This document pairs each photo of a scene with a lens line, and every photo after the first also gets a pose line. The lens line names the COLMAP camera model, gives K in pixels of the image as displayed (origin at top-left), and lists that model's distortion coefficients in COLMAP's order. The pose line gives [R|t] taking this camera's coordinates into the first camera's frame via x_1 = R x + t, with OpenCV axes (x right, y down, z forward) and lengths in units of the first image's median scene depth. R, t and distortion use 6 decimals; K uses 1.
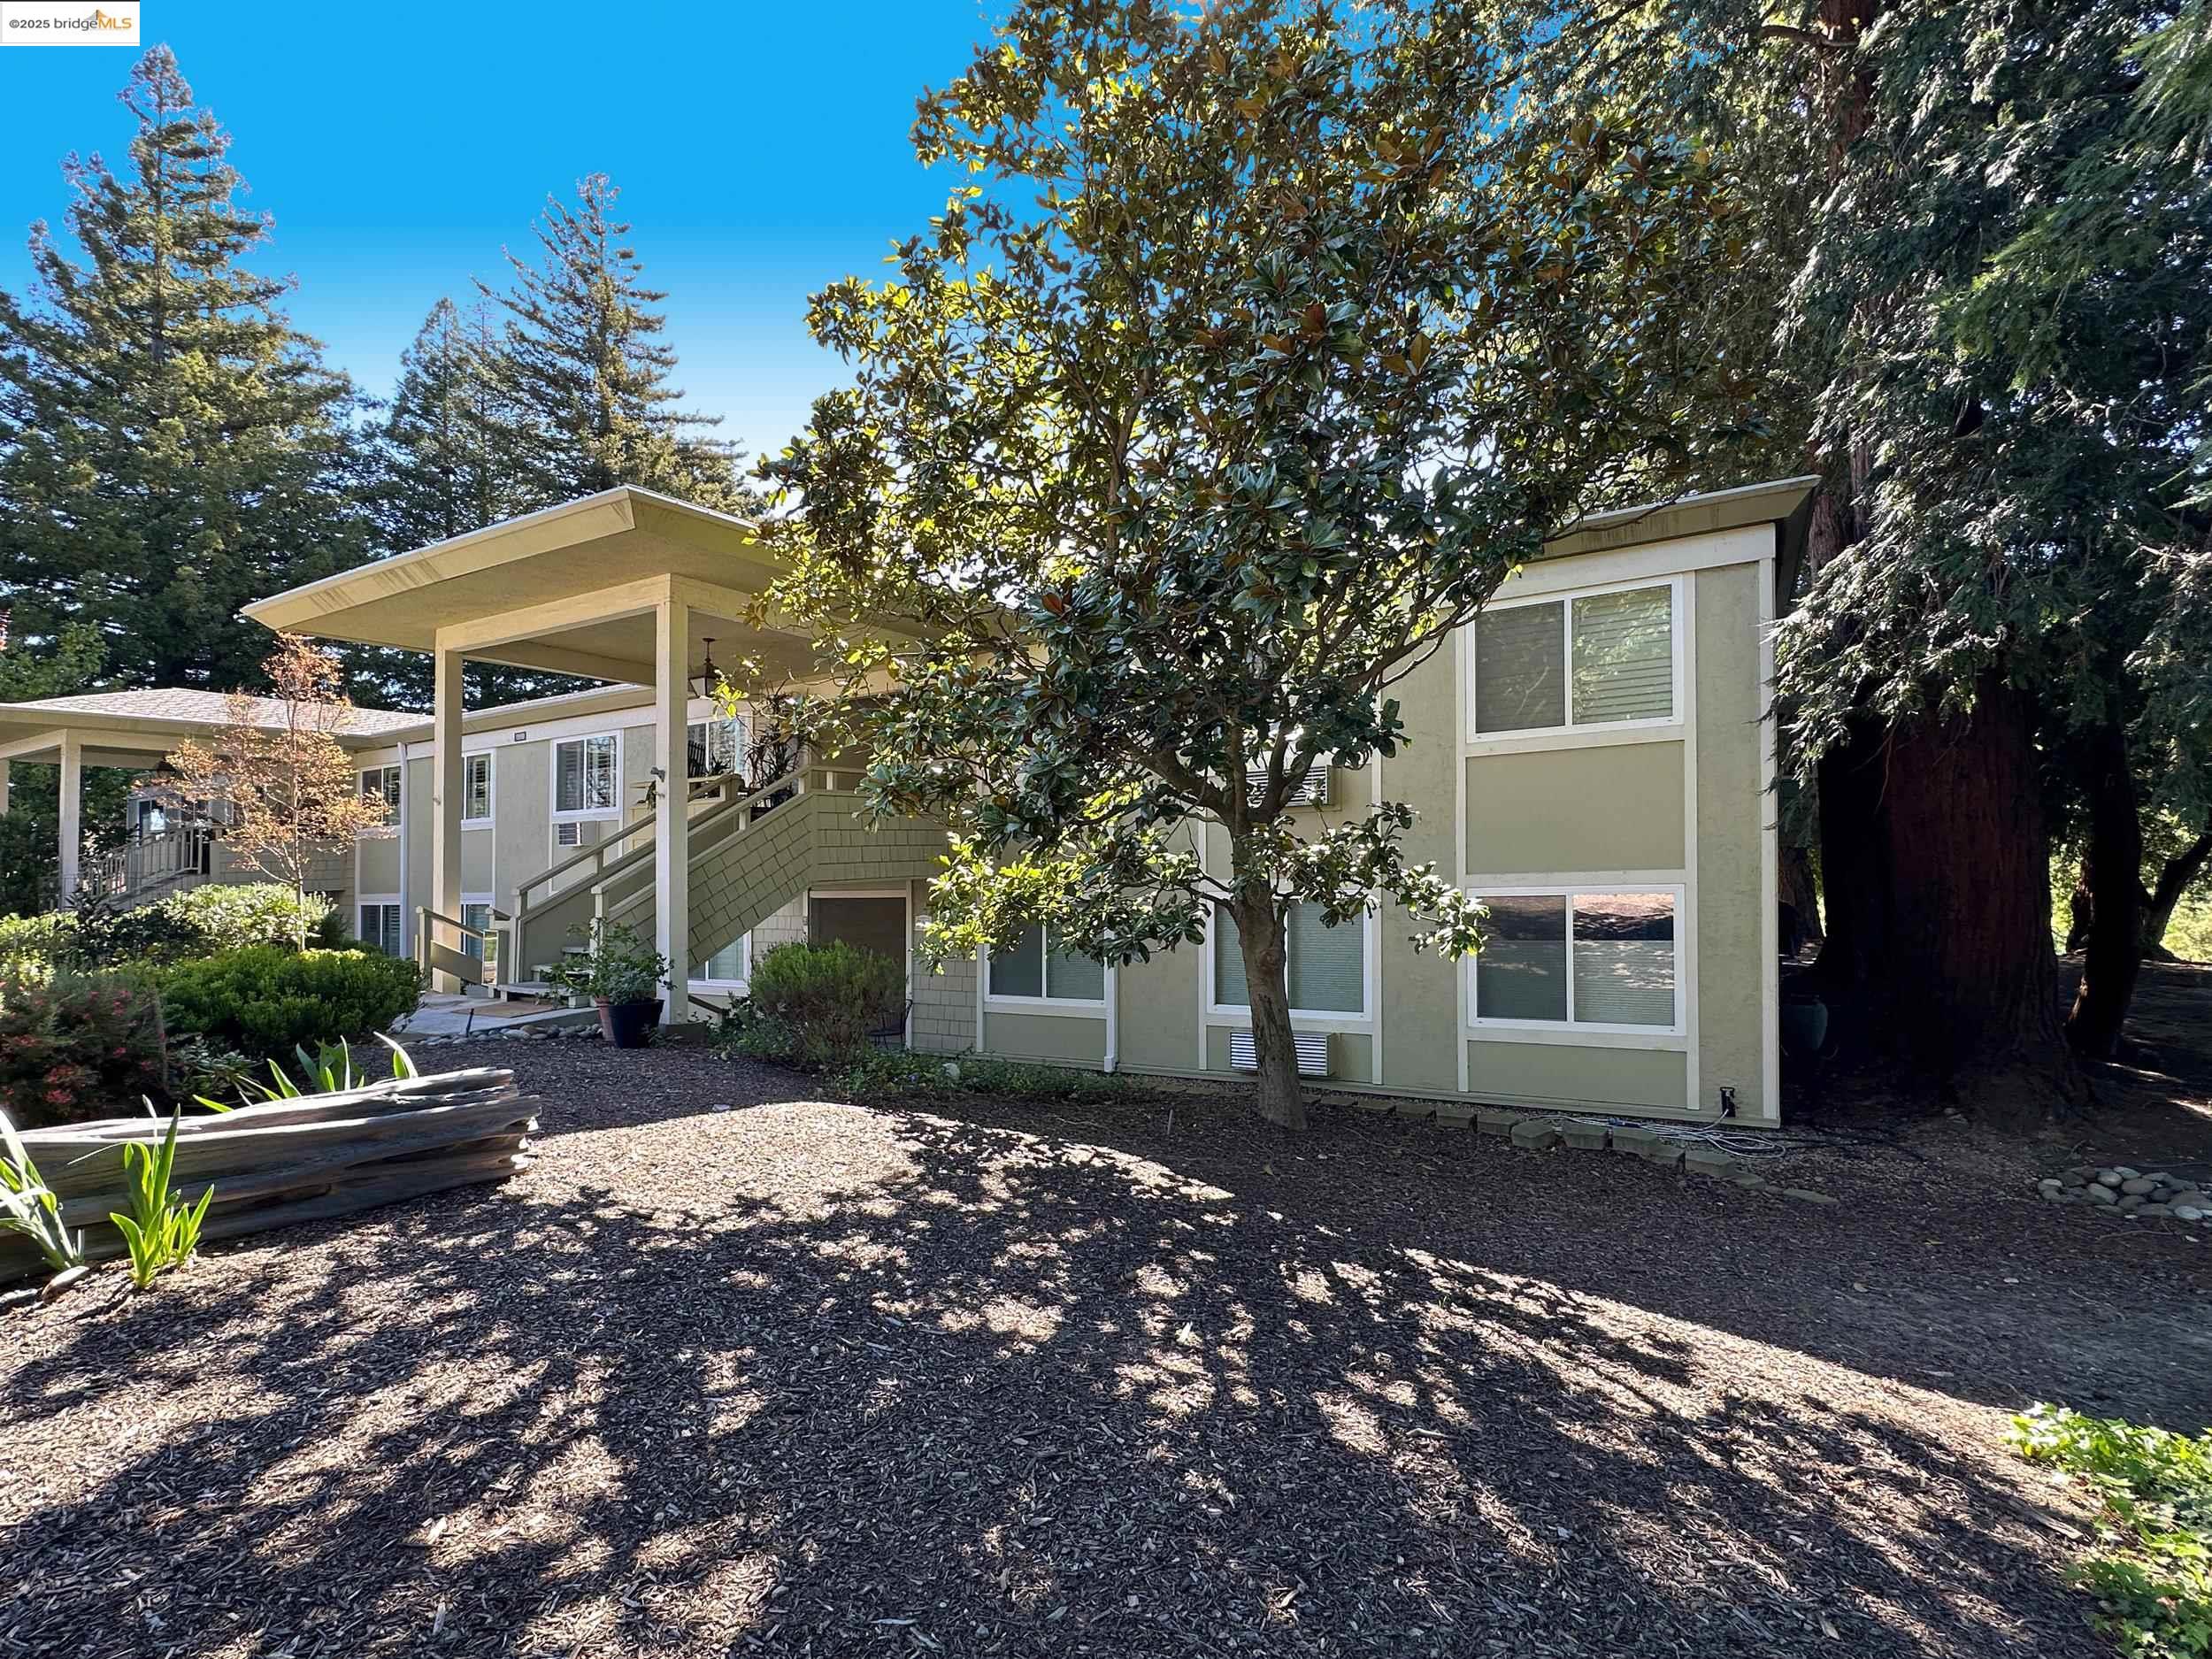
lens RADIAL K [[1034.2, 0, 1221.3], [0, 1034.2, 753.8], [0, 0, 1]] dist [-0.014447, 0.004848]
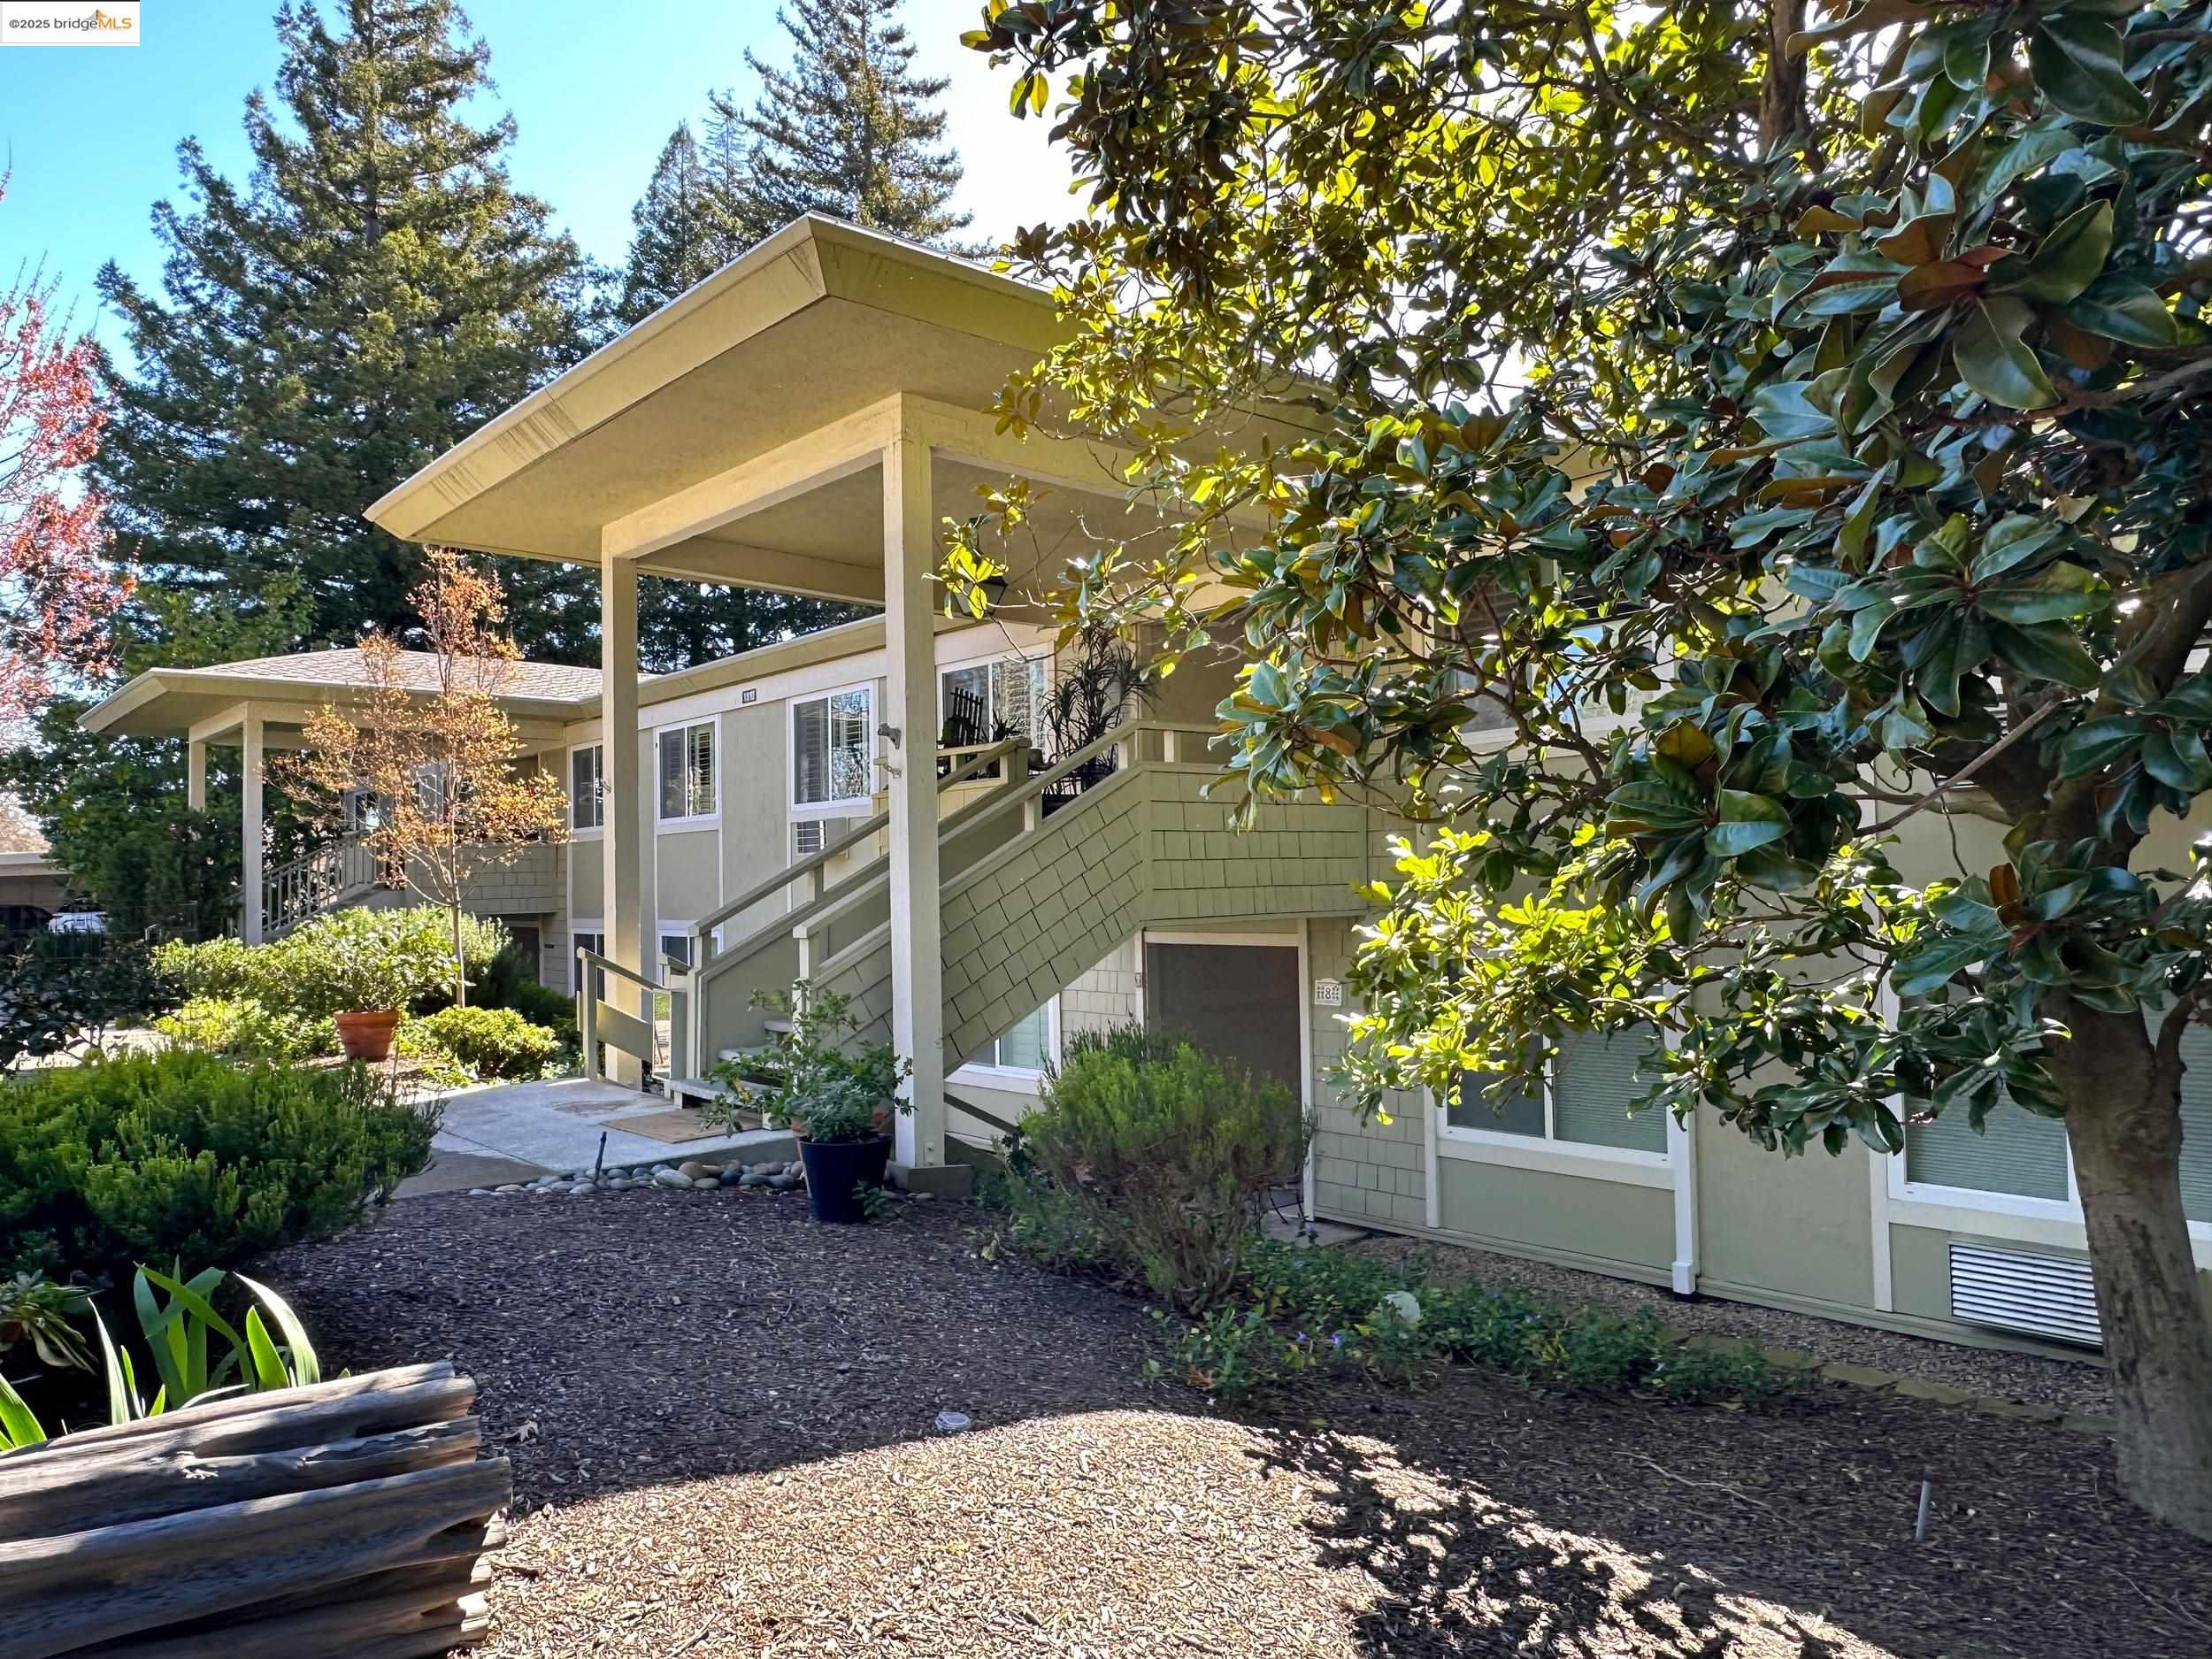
lens RADIAL K [[1438.5, 0, 1106.0], [0, 1438.5, 829.5], [0, 0, 1]] dist [0.013495, 0.001924]
pose [[0.914623, -0.000081, -0.404307, -0.087693], [0.028879, 0.997459, 0.065131, 0.019441], [0.403275, -0.071246, 0.912301, 0.251460]]
